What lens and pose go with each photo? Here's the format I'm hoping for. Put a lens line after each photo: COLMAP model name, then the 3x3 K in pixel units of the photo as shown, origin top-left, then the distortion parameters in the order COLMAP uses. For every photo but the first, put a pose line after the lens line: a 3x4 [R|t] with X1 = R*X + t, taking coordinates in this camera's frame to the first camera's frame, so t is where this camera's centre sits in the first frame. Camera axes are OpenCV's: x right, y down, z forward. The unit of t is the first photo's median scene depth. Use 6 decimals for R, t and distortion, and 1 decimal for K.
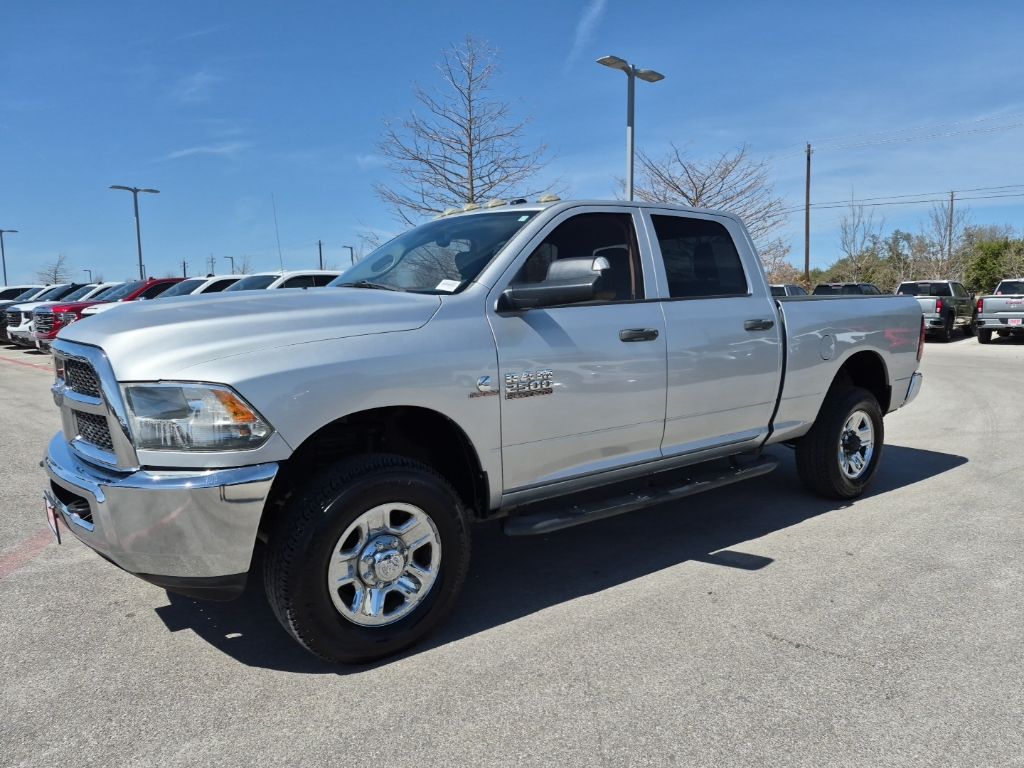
lens RADIAL K [[718.2, 0, 514.0], [0, 718.2, 385.5], [0, 0, 1]] dist [0.071021, -0.057740]
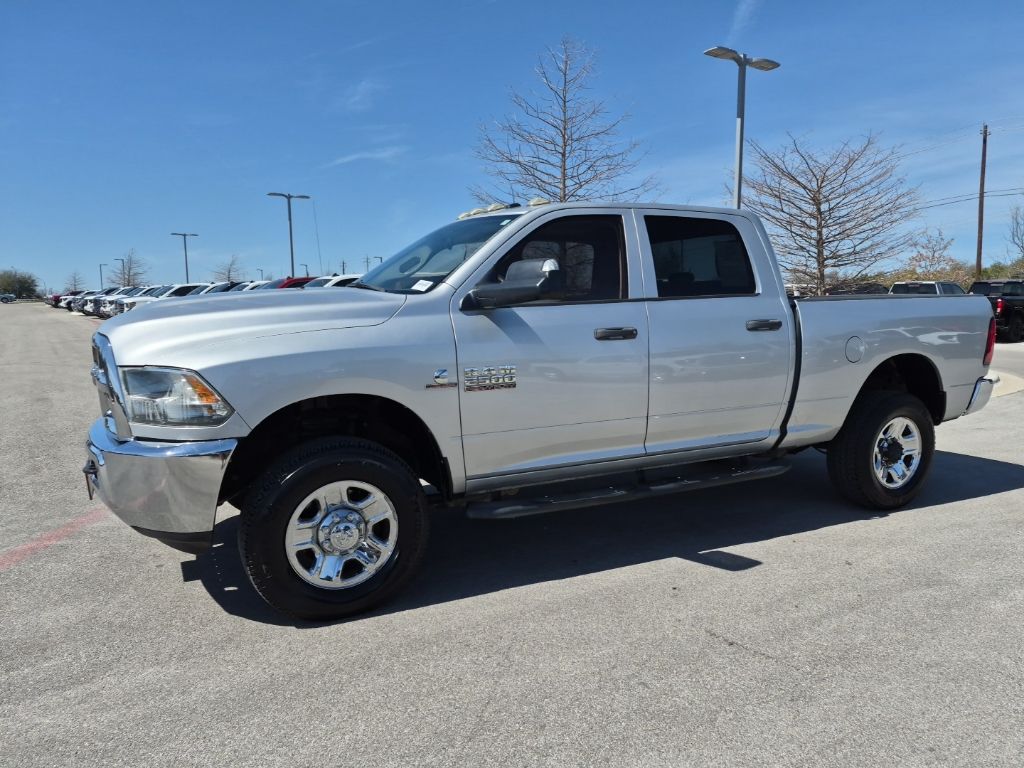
lens RADIAL K [[718.2, 0, 514.0], [0, 718.2, 385.5], [0, 0, 1]] dist [0.071021, -0.057740]
pose [[0.980802, 0.027849, -0.193005, 0.222435], [-0.026994, 0.999611, 0.007062, 0.000609], [0.193126, -0.001717, 0.981172, -0.036641]]
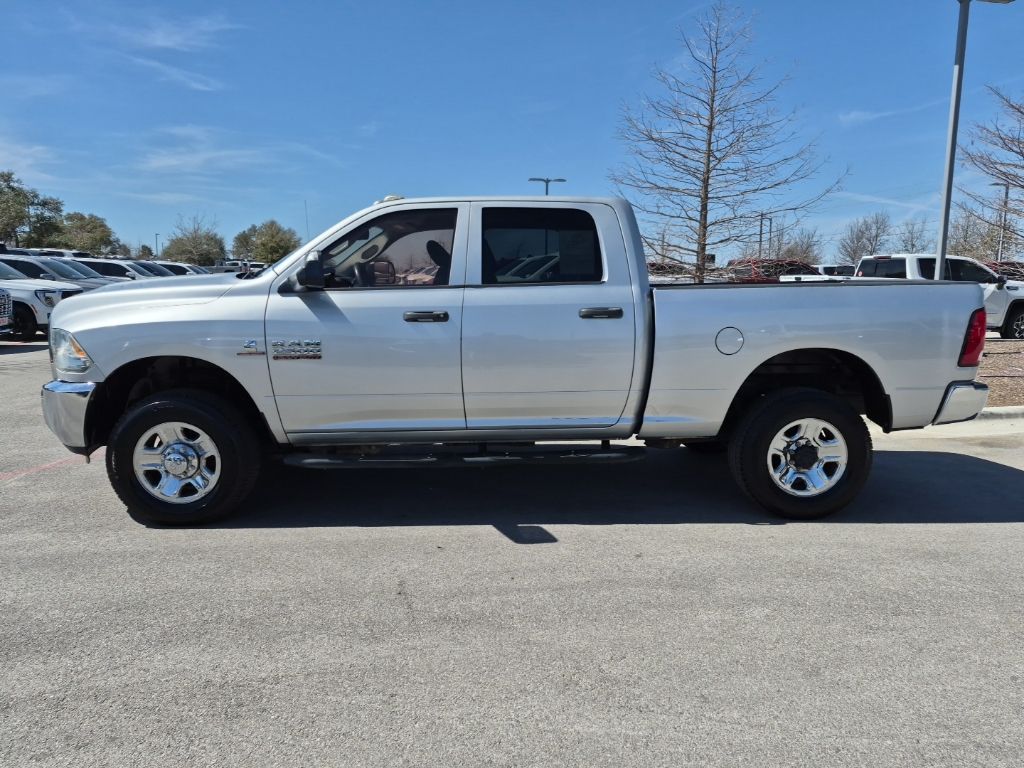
lens RADIAL K [[718.2, 0, 514.0], [0, 718.2, 385.5], [0, 0, 1]] dist [0.071021, -0.057740]
pose [[0.815858, 0.098198, -0.569853, 0.917973], [-0.077139, 0.995150, 0.061045, -0.040313], [0.573084, -0.005846, 0.819476, 0.137058]]
